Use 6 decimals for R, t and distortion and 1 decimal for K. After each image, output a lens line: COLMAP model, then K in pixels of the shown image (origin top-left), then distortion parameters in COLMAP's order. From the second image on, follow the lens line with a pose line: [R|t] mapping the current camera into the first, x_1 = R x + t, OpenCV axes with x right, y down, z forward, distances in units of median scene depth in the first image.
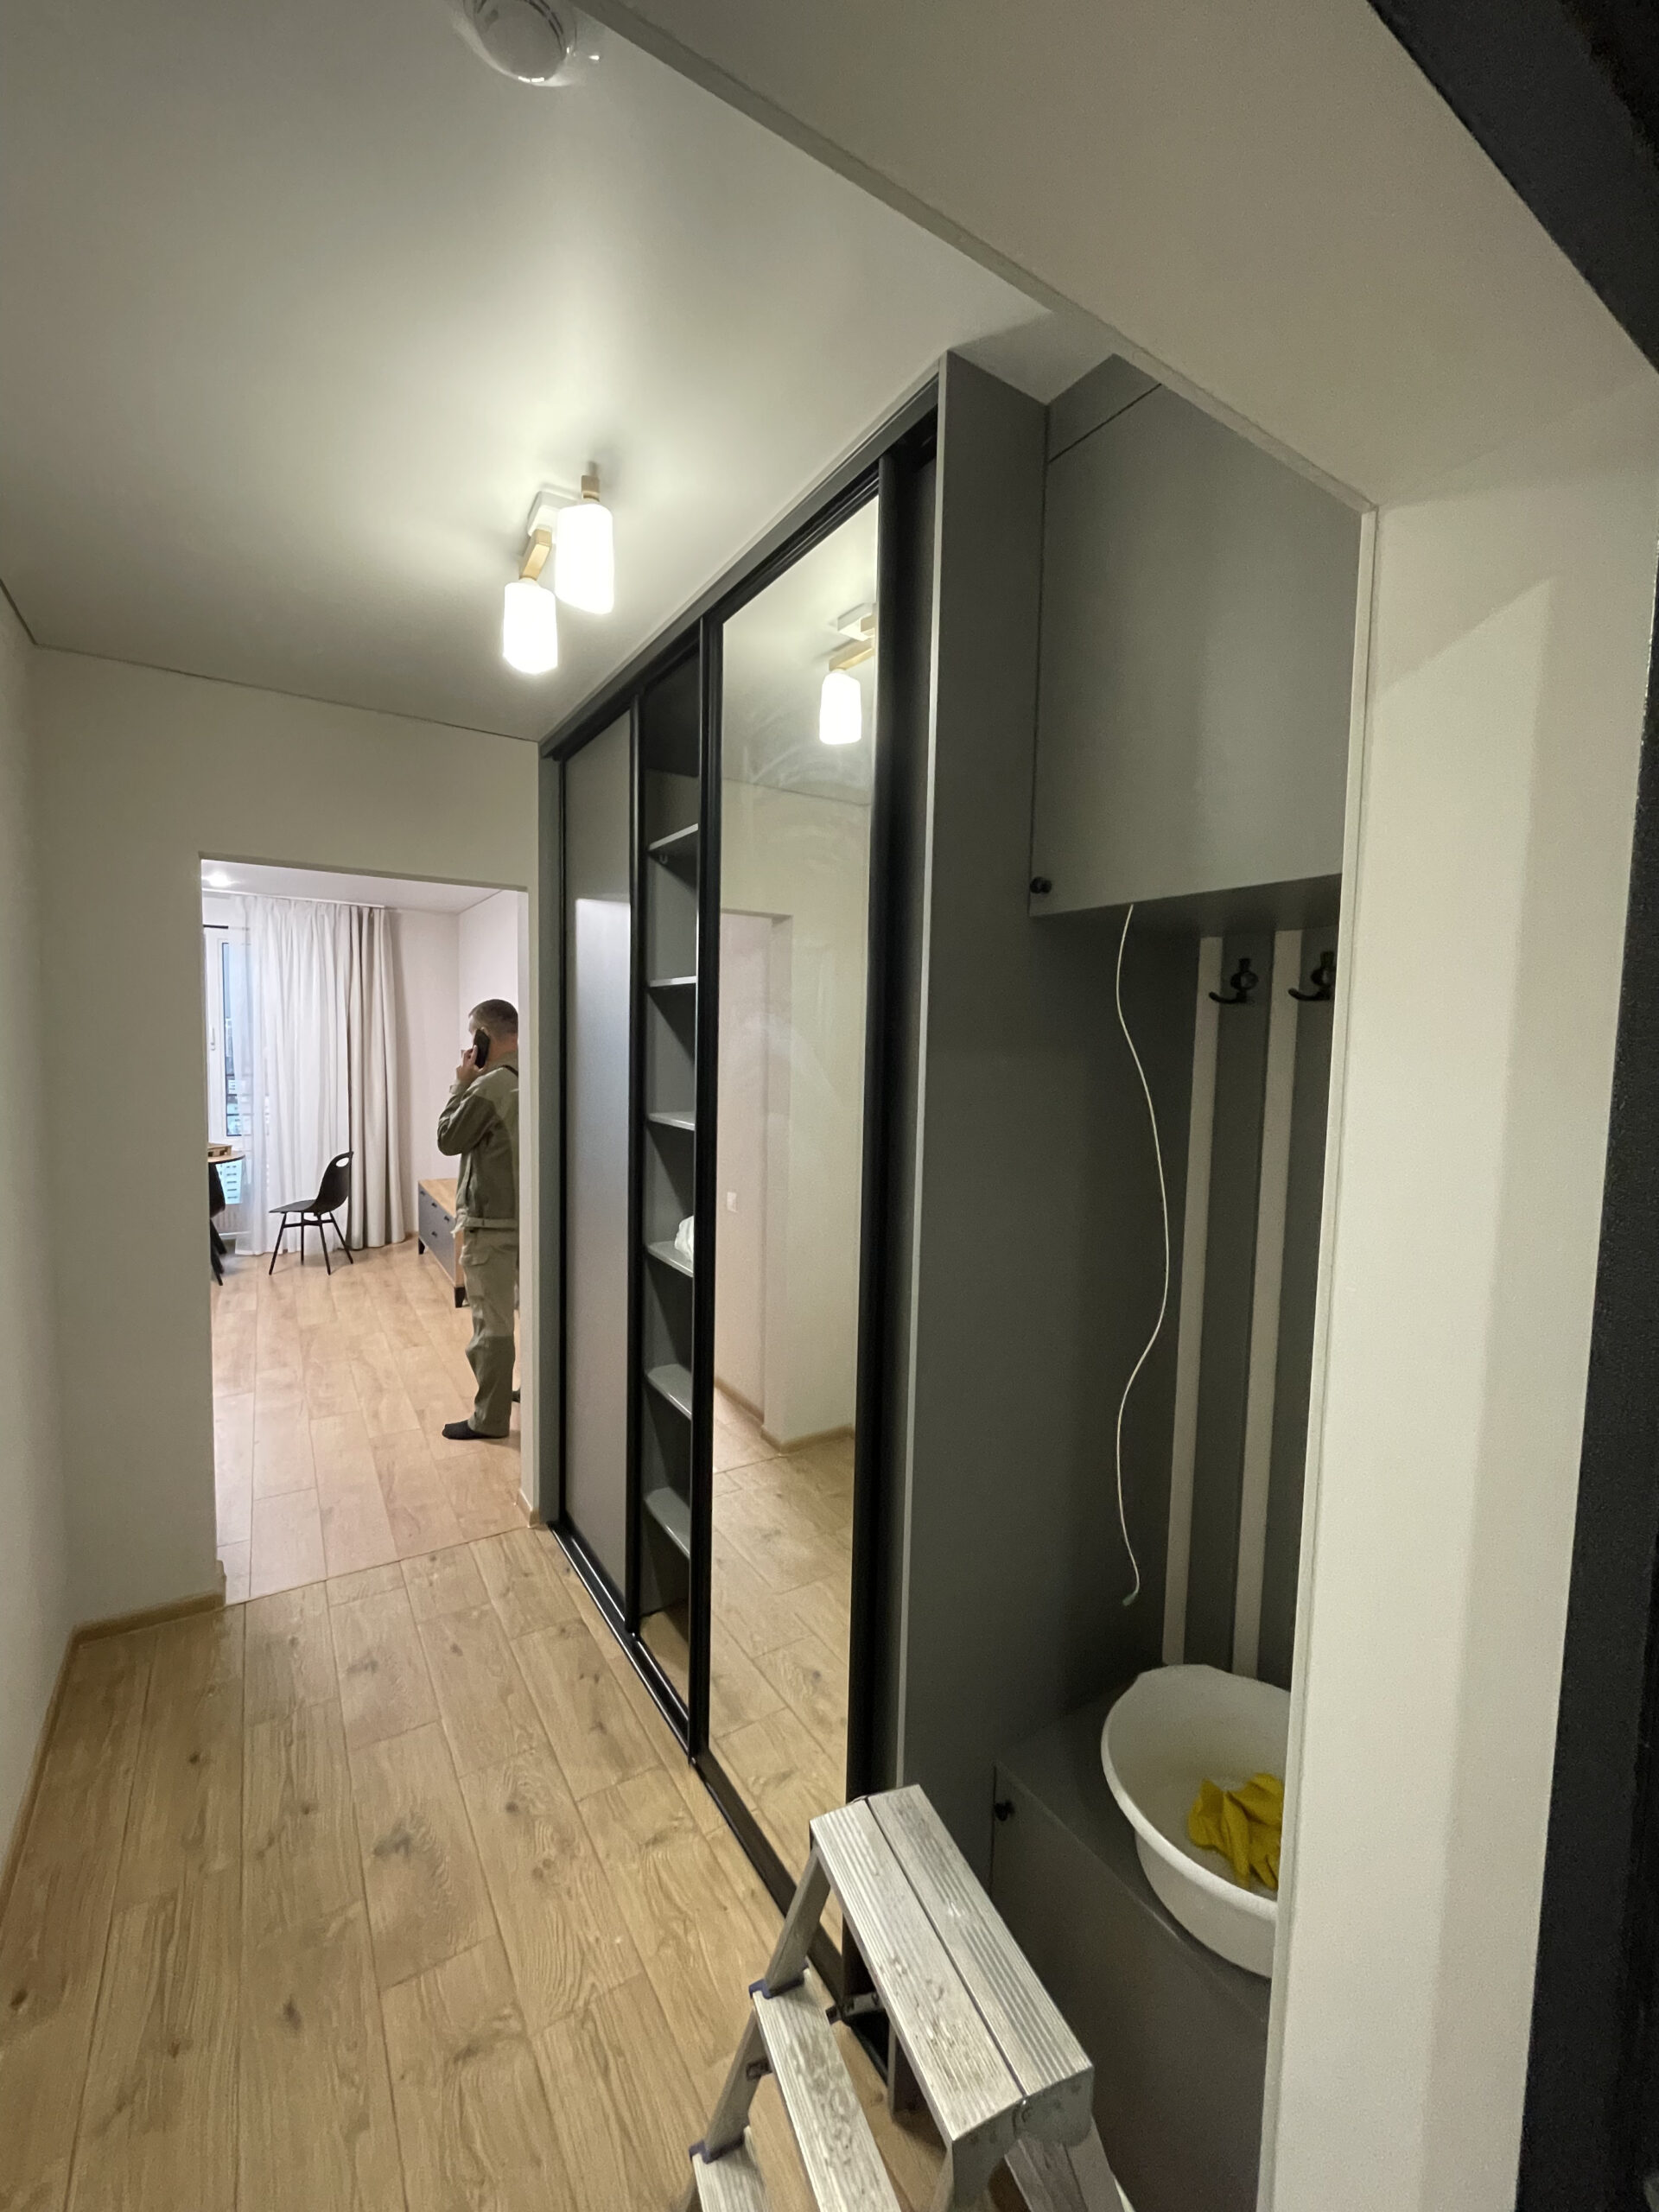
lens RADIAL K [[893.1, 0, 835.3], [0, 893.1, 1106.3], [0, 0, 1]] dist [-0.004566, 0.000532]
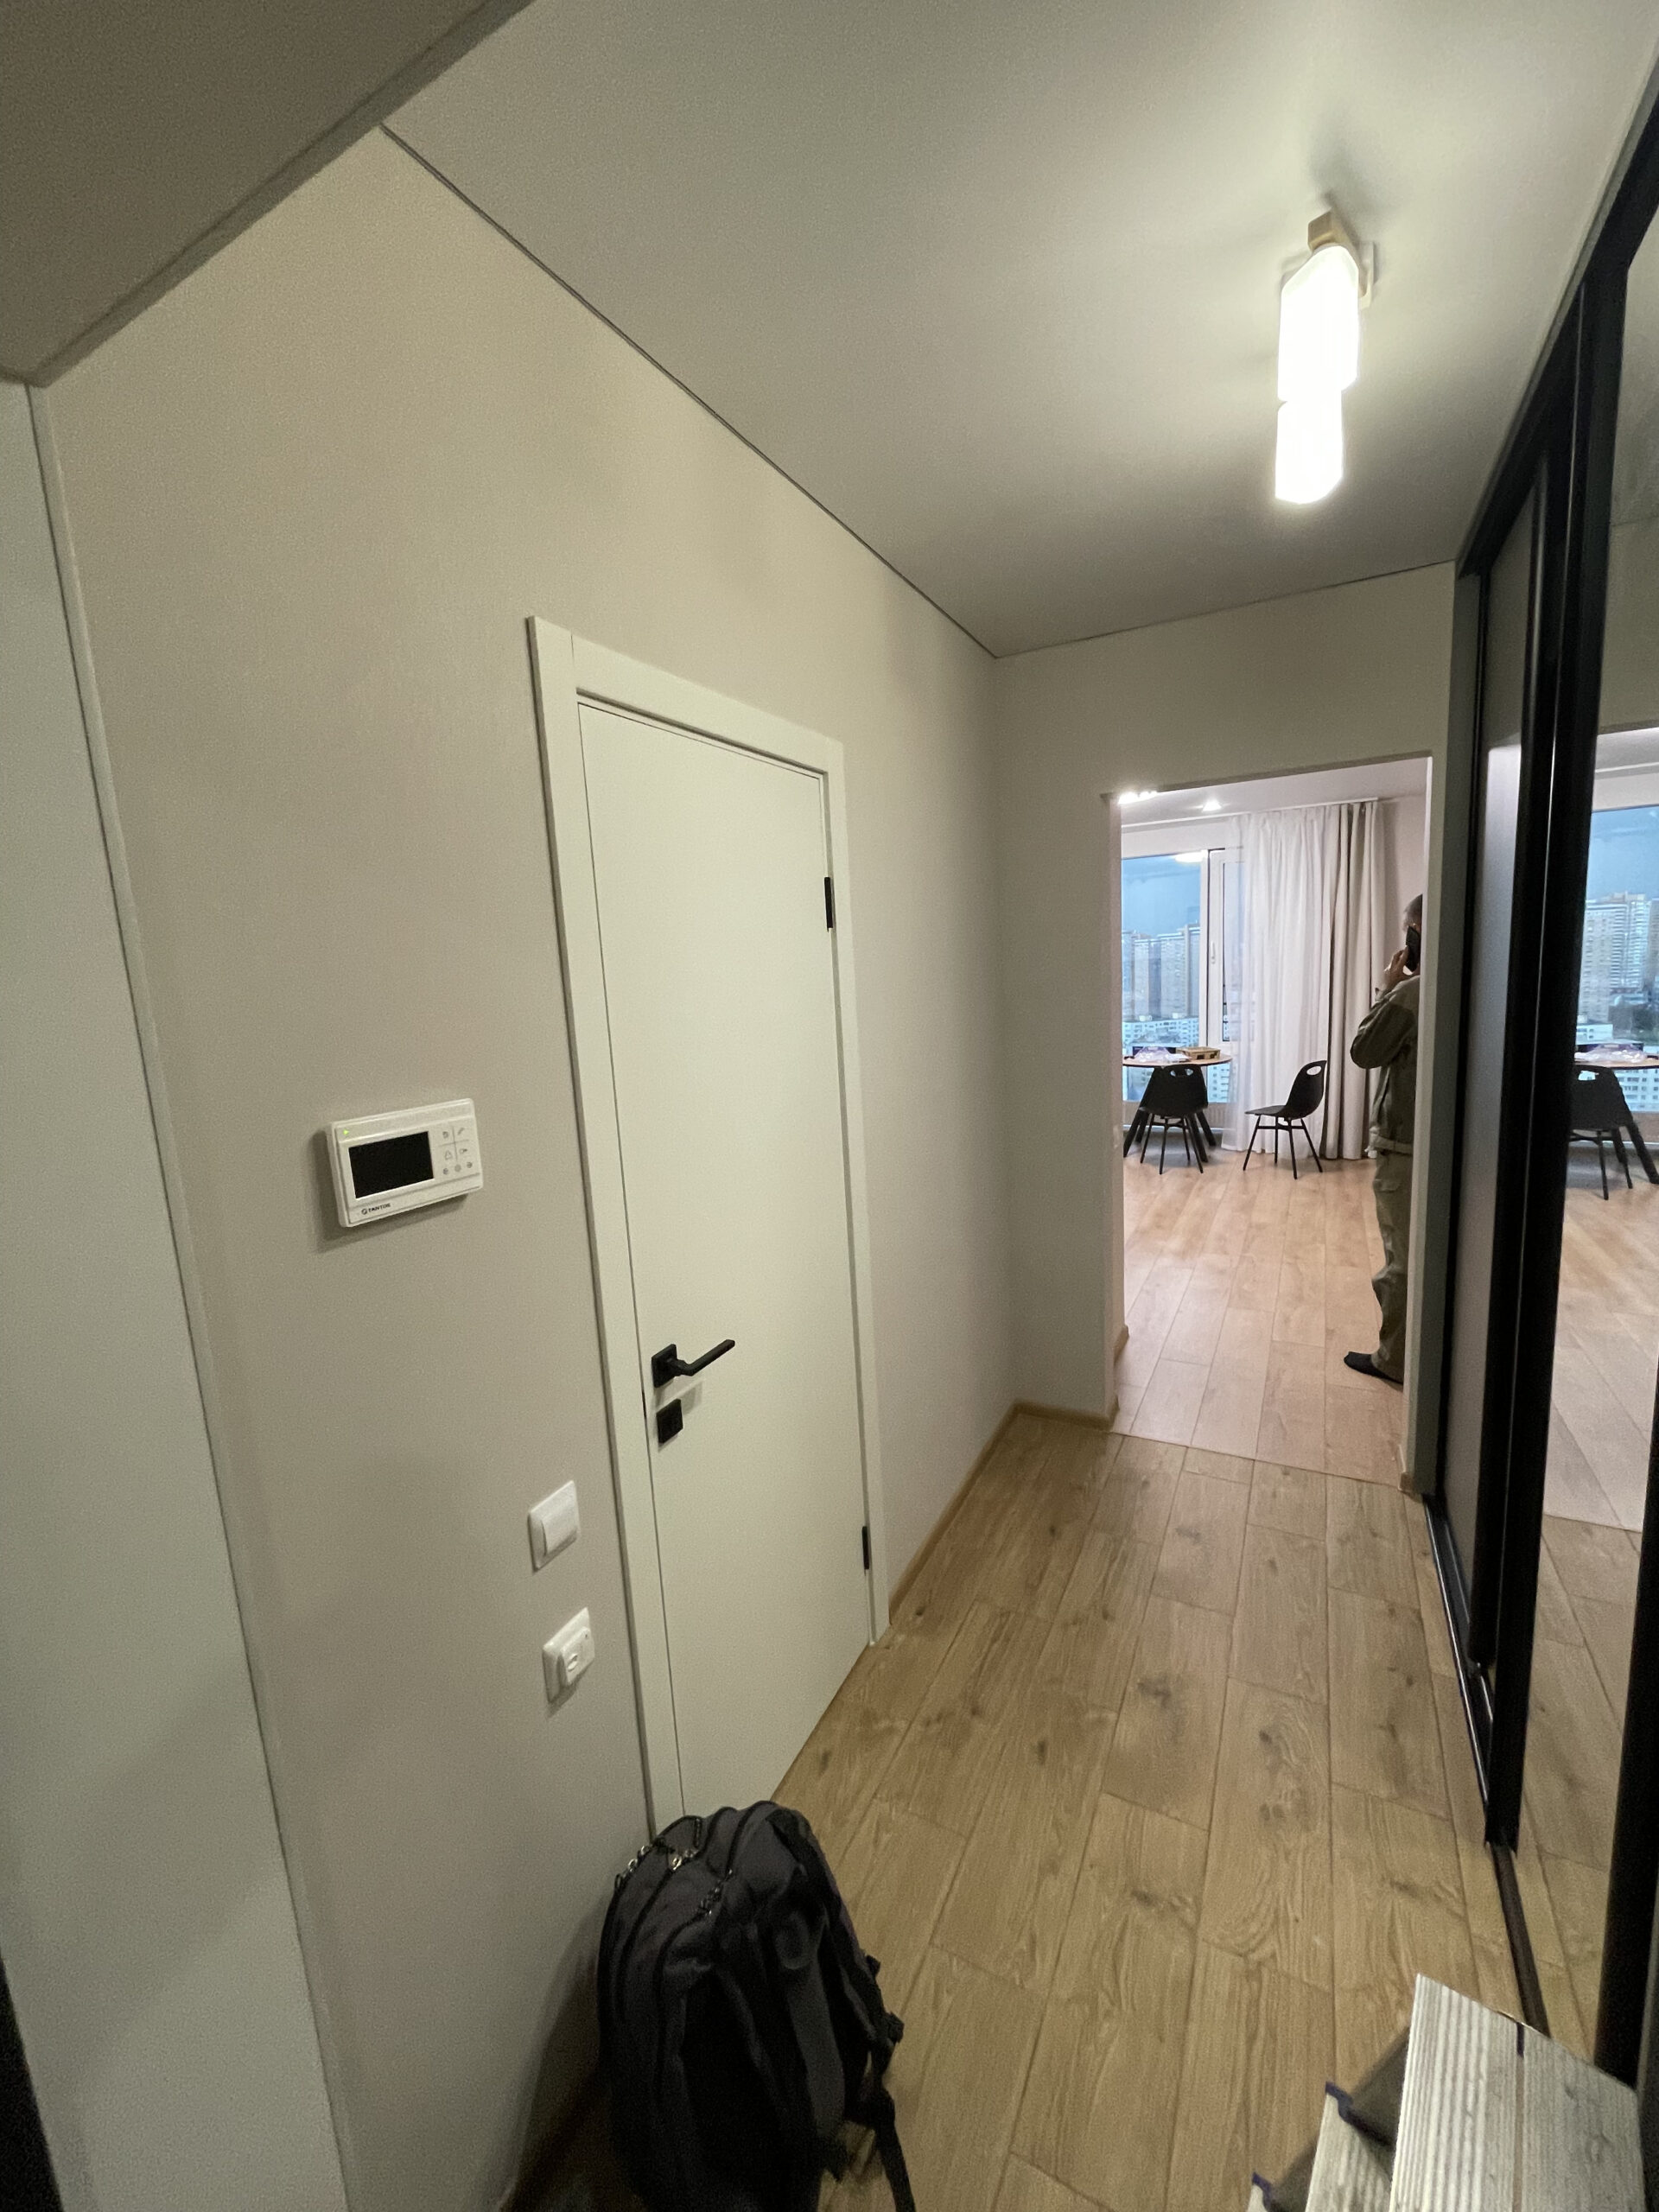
lens RADIAL K [[893.1, 0, 833.9], [0, 893.1, 1100.7], [0, 0, 1]] dist [-0.004566, 0.000532]
pose [[0.484158, 0.084357, -0.870905, 0.114054], [0.000829, 0.995297, 0.096867, -0.001604], [0.874980, -0.047621, 0.481811, 0.084431]]
